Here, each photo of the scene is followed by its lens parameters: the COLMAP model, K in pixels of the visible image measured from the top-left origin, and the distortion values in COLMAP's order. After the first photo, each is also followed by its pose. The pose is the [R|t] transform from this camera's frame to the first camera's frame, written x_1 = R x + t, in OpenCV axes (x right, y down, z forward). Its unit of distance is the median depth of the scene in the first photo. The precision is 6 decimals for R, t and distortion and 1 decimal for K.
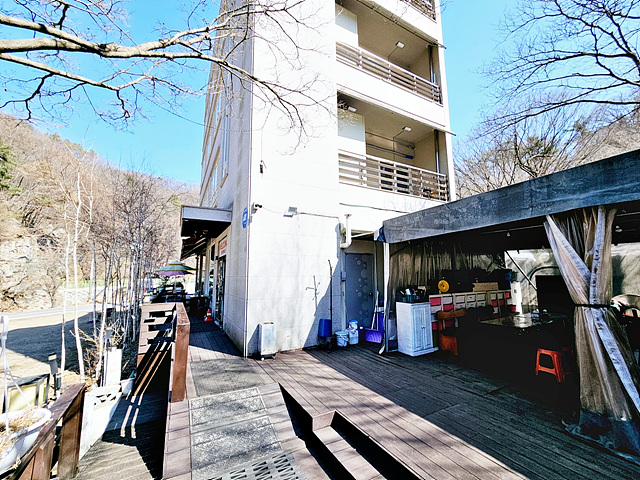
lens RADIAL K [[260.8, 0, 320.0], [0, 260.8, 240.0], [0, 0, 1]] dist [-0.001240, 0.000316]
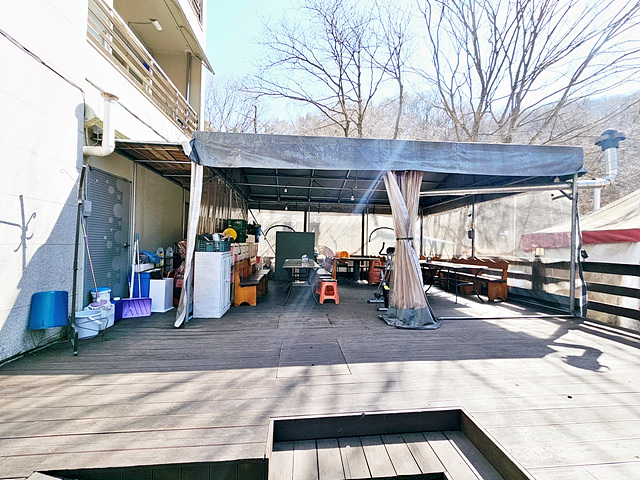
lens RADIAL K [[260.8, 0, 320.0], [0, 260.8, 240.0], [0, 0, 1]] dist [-0.001240, 0.000316]
pose [[0.400649, 0.028456, 0.915790, -0.259150], [-0.142636, 0.989269, 0.031662, 0.152218], [-0.905061, -0.143310, 0.400408, 0.461972]]
